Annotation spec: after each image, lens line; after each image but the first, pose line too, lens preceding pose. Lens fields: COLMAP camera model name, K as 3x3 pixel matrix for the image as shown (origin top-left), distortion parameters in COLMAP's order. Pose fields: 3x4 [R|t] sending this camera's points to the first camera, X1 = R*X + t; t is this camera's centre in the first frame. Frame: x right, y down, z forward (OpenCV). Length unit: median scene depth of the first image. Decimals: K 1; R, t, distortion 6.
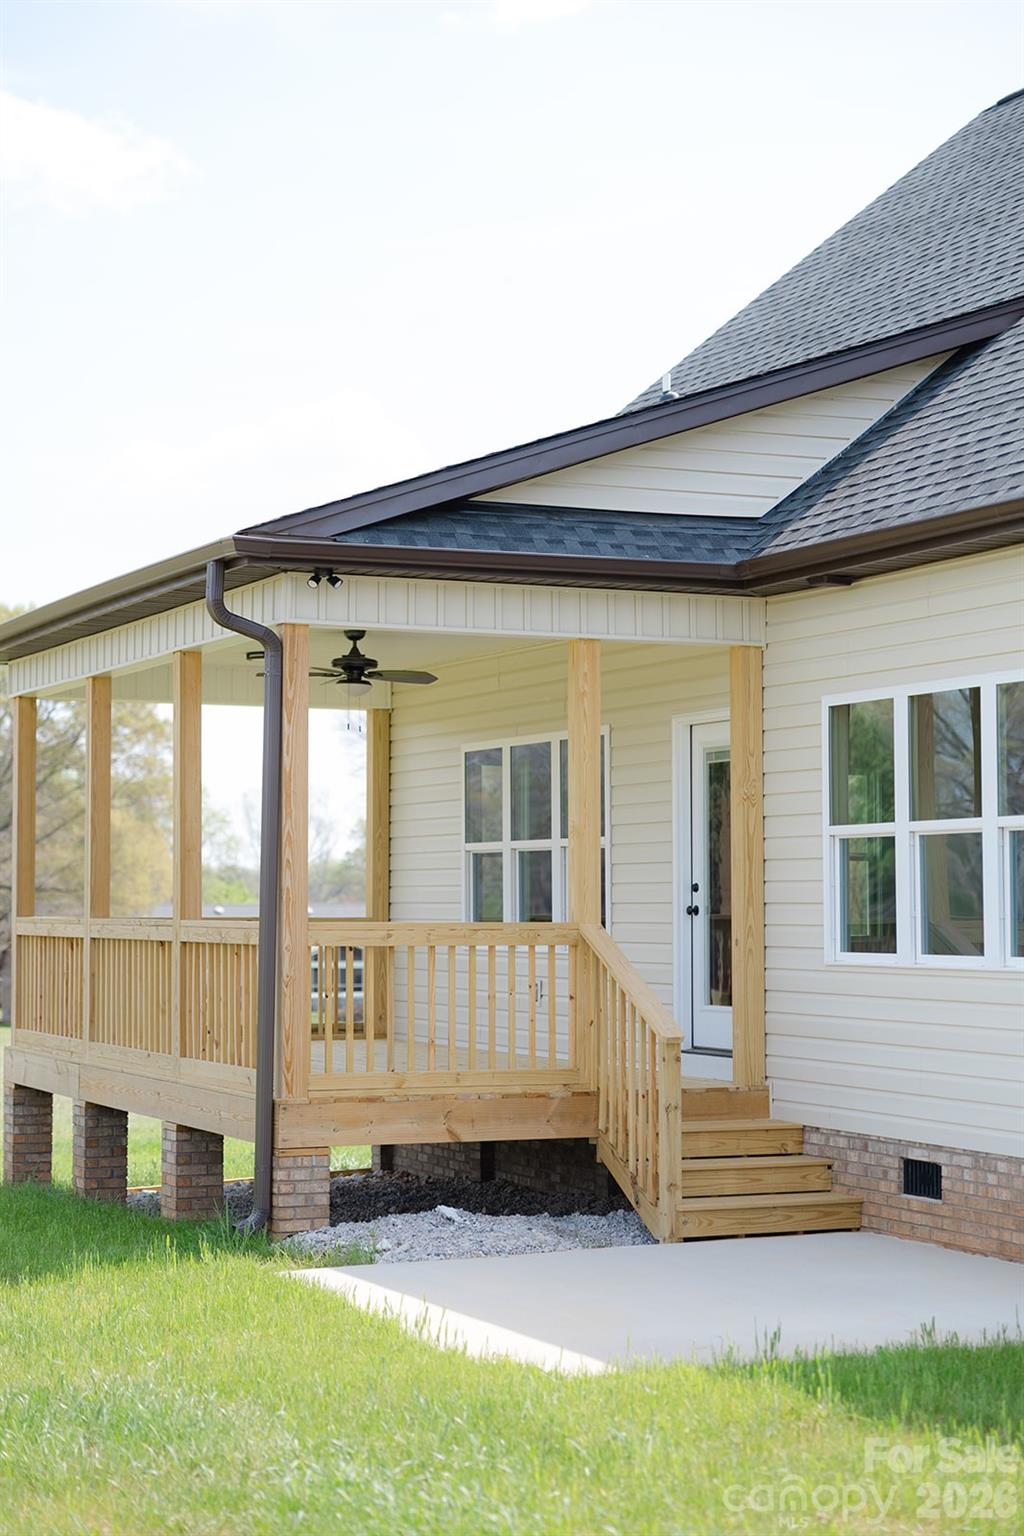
lens RADIAL K [[2647.0, 0, 512.0], [0, 2647.0, 768.0], [0, 0, 1]] dist [-0.123768, -0.009655]
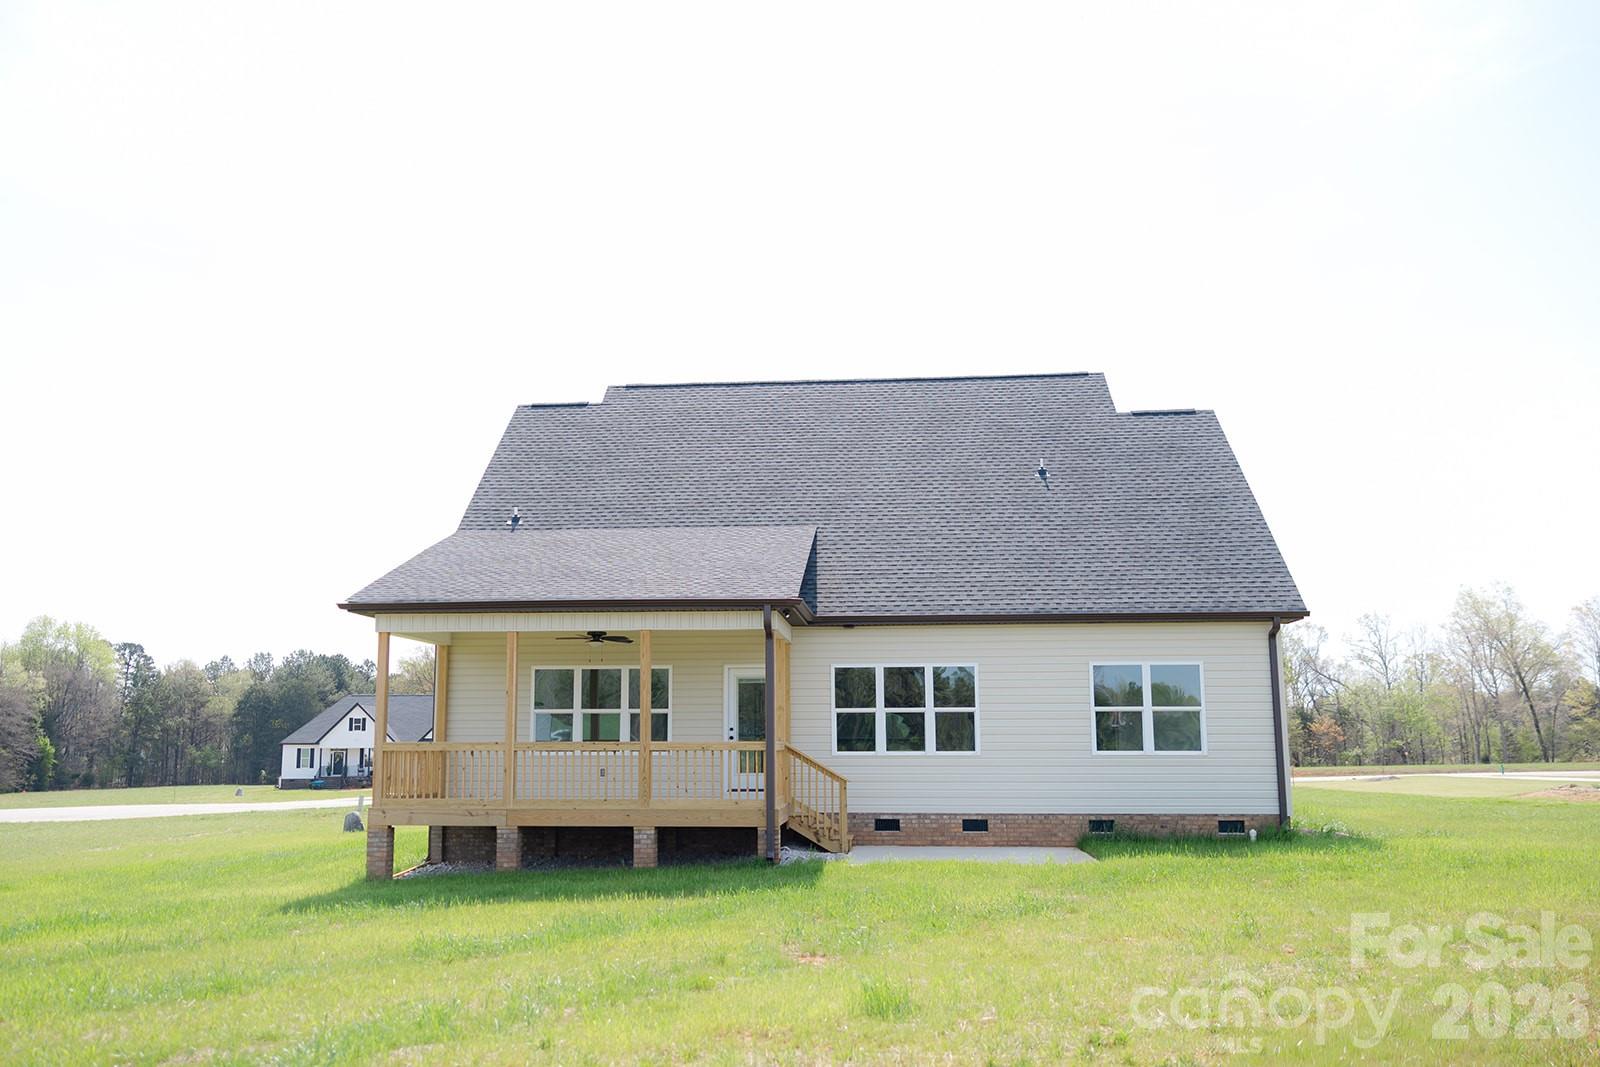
lens RADIAL K [[1283.6, 0, 793.3], [0, 1283.6, 527.1], [0, 0, 1]] dist [0.000603, -0.000337]
pose [[0.490080, 0.168810, 0.855175, -1.419180], [-0.043278, 0.984571, -0.169551, 0.082685], [-0.870602, 0.046084, 0.489825, 0.391666]]
